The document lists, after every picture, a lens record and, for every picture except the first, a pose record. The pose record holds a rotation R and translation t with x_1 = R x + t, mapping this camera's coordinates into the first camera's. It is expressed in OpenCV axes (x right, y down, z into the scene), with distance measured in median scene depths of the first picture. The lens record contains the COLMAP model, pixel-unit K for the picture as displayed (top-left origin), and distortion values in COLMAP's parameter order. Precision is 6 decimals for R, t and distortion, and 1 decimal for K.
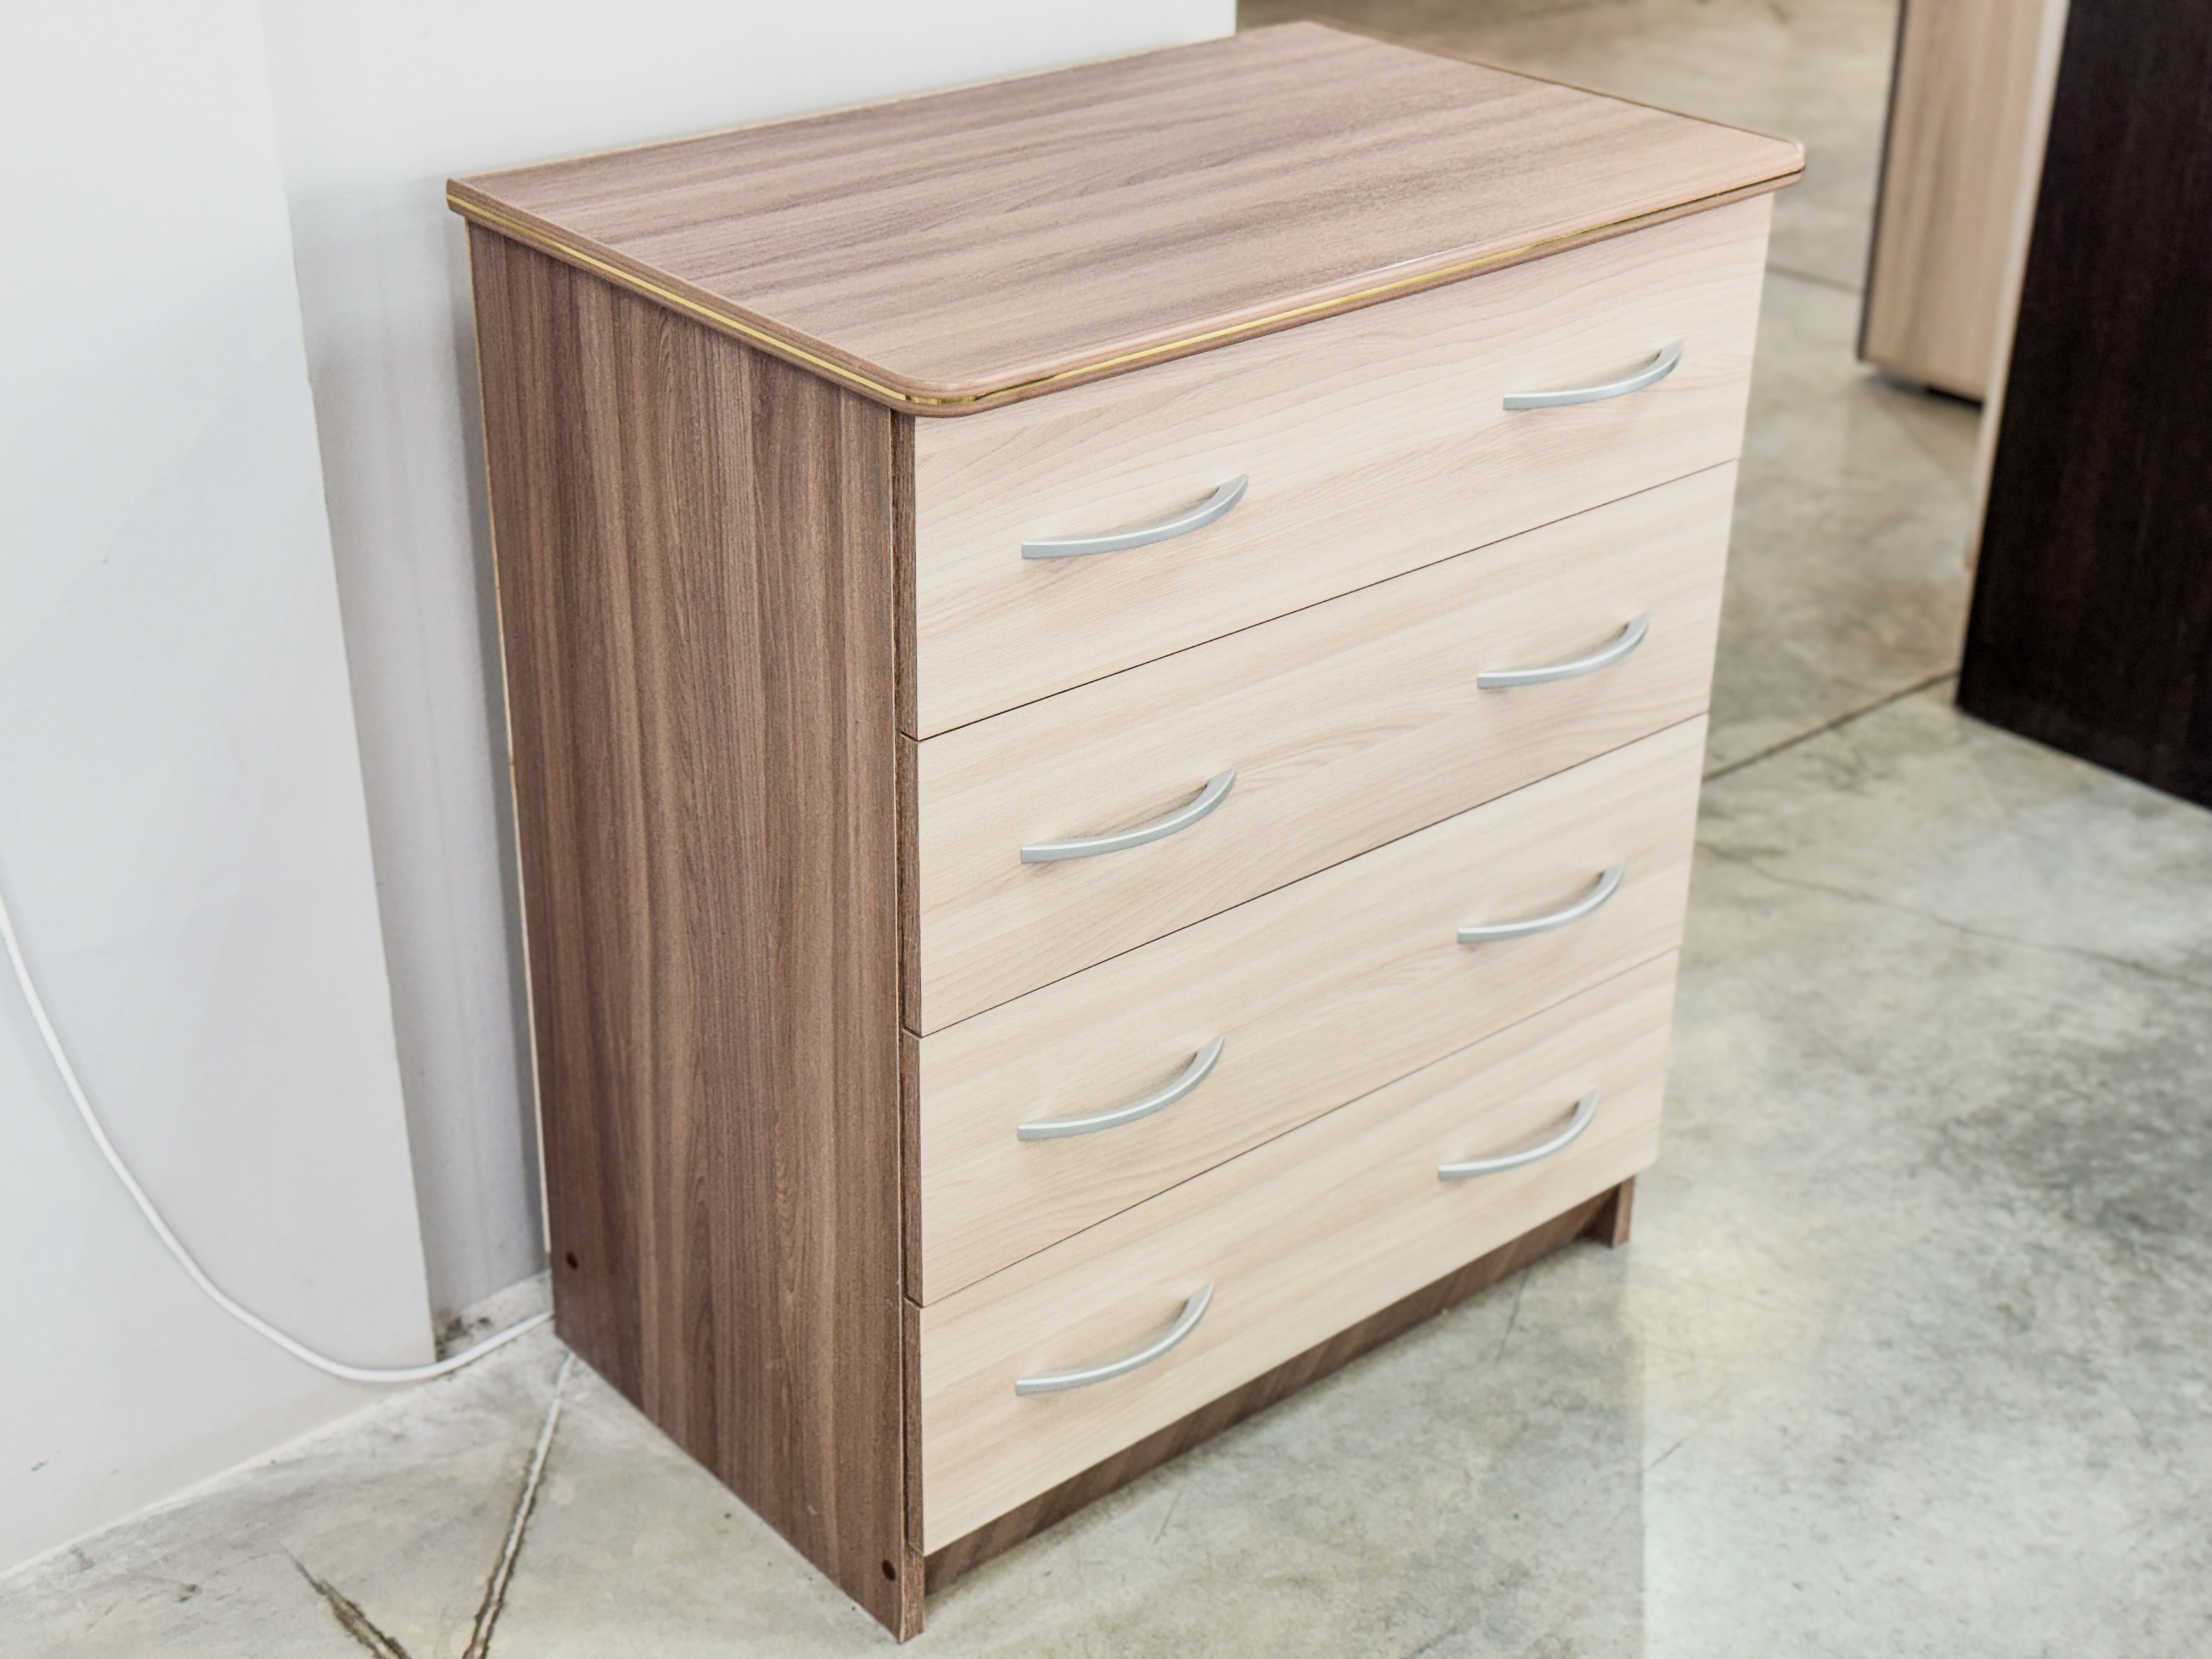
lens RADIAL K [[3151.5, 0, 1099.9], [0, 3151.5, 819.3], [0, 0, 1]] dist [0.078331, 0.000000]
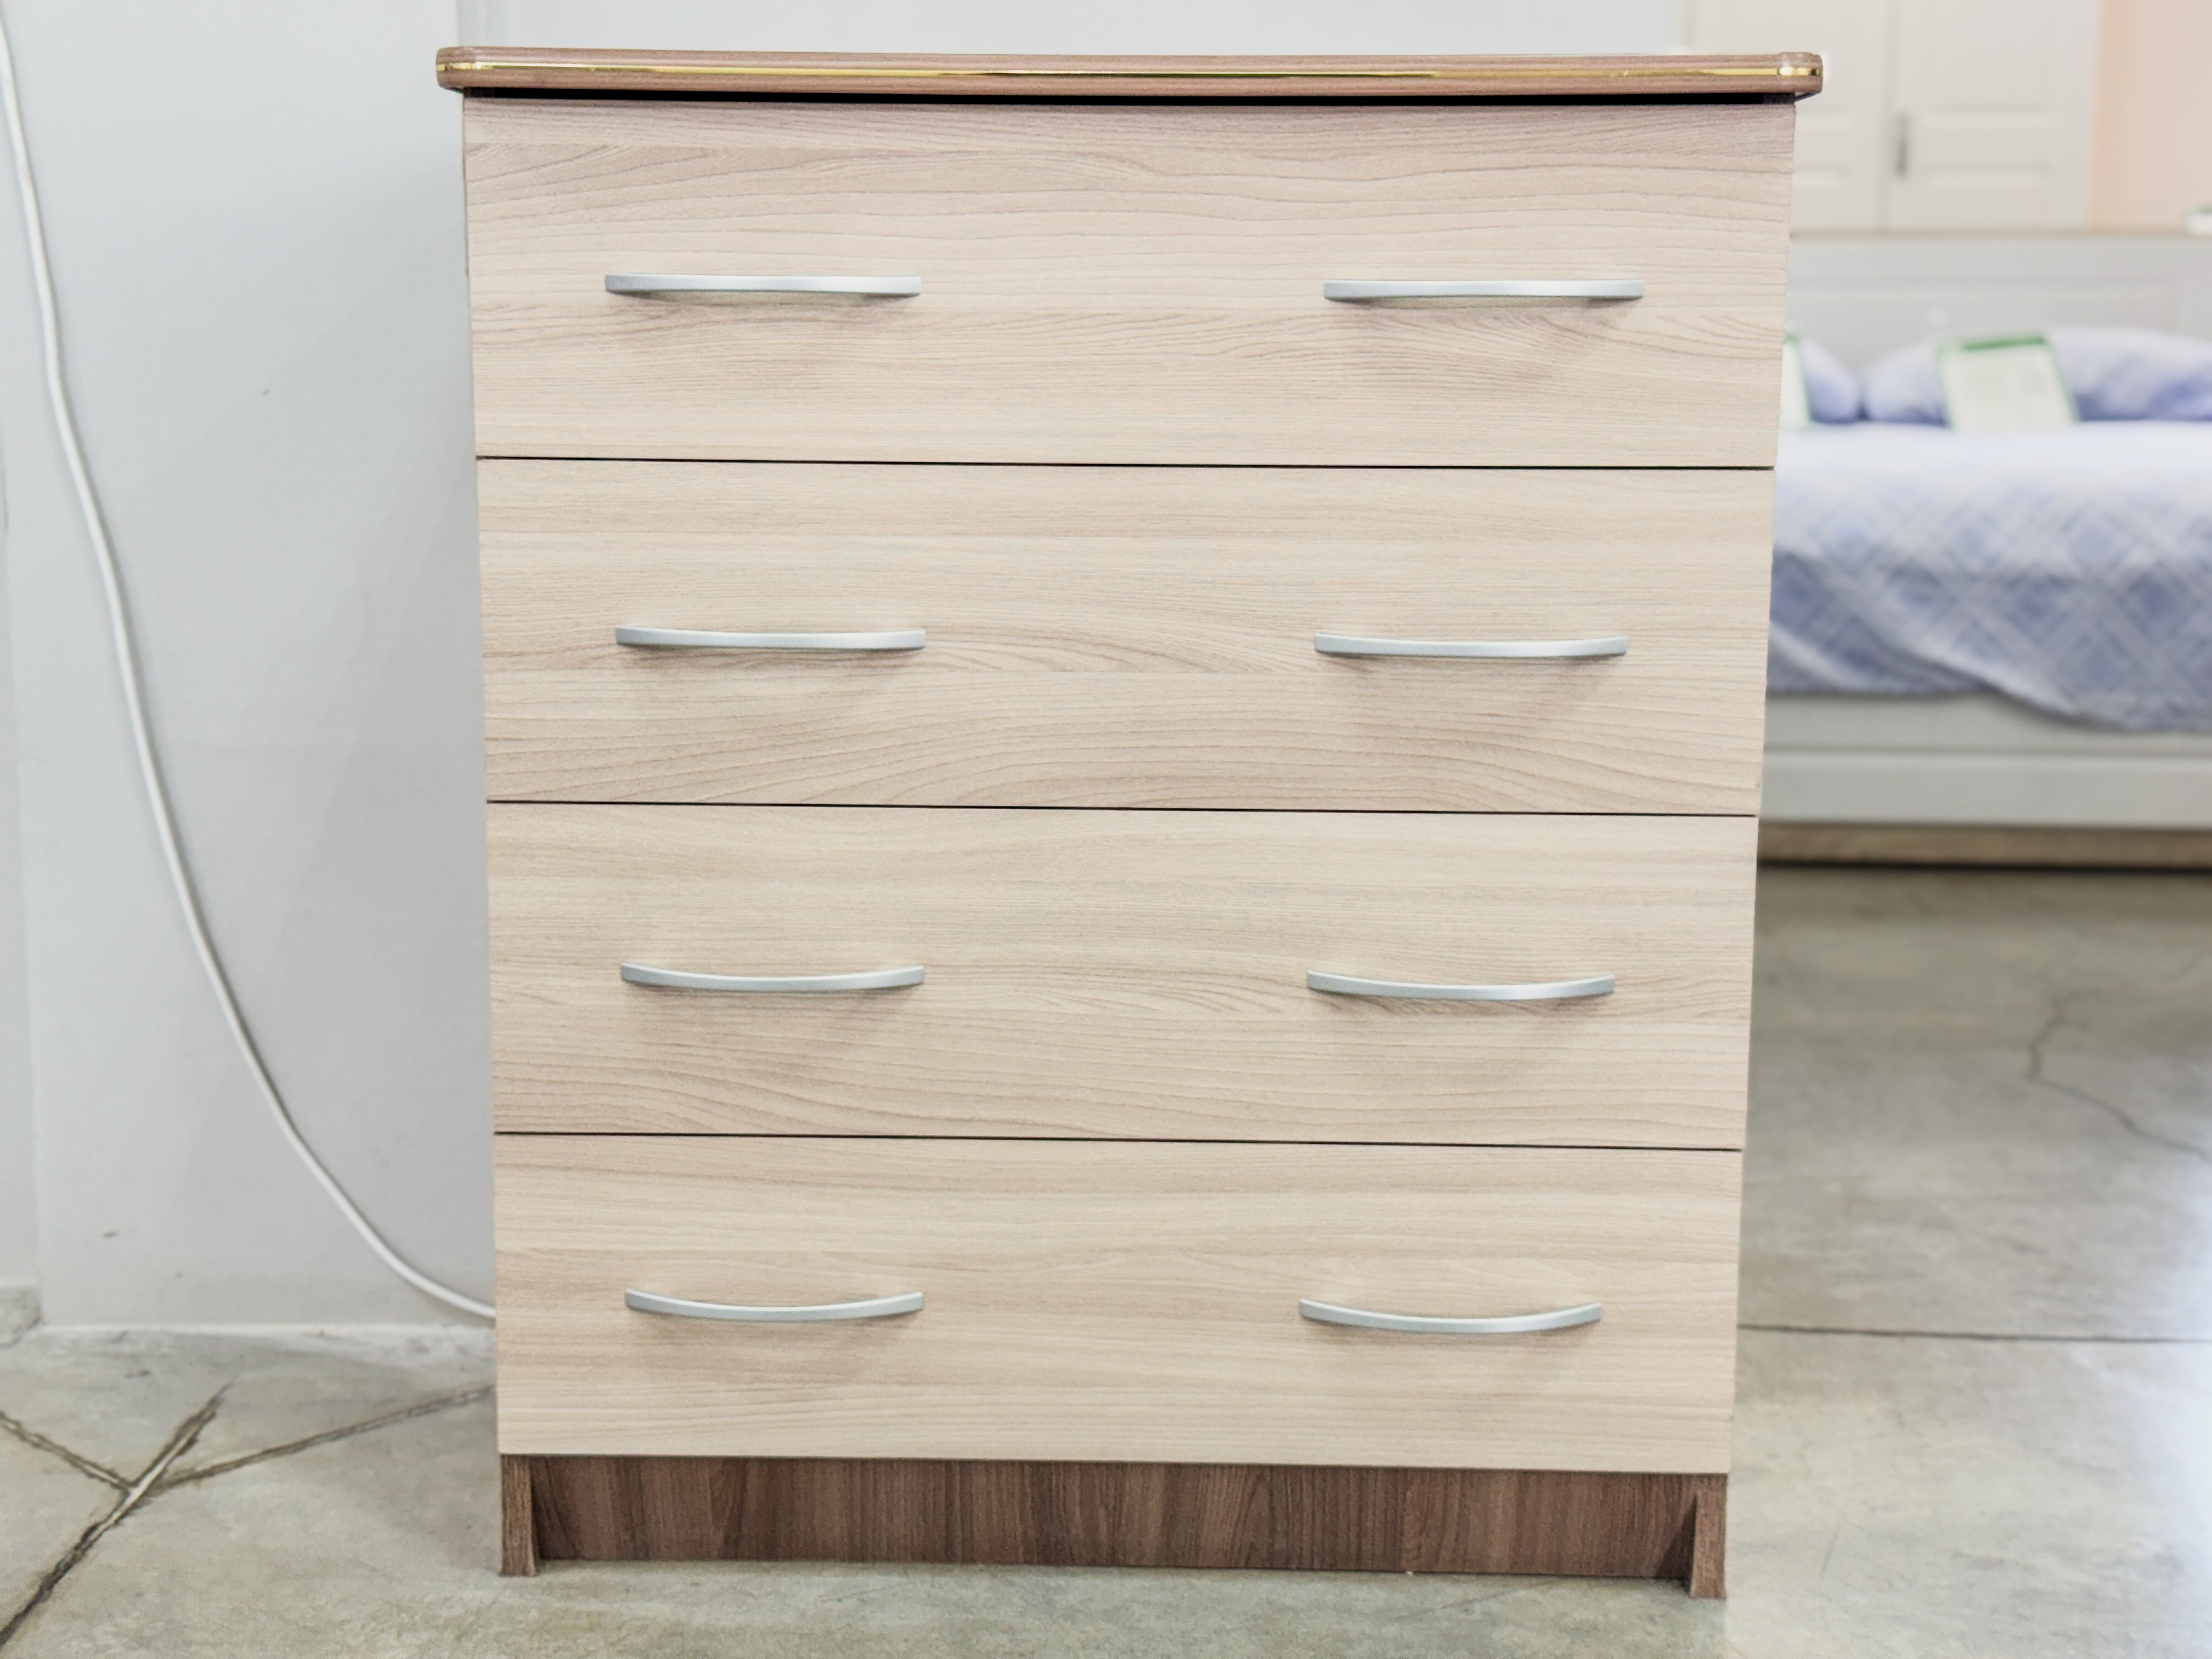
lens RADIAL K [[3151.5, 0, 1117.2], [0, 3151.5, 827.6], [0, 0, 1]] dist [0.078331, 0.000000]
pose [[0.738193, 0.100219, -0.667103, 0.647319], [-0.304261, 0.932068, -0.196660, 0.184401], [0.602076, 0.348147, 0.718539, 0.376743]]
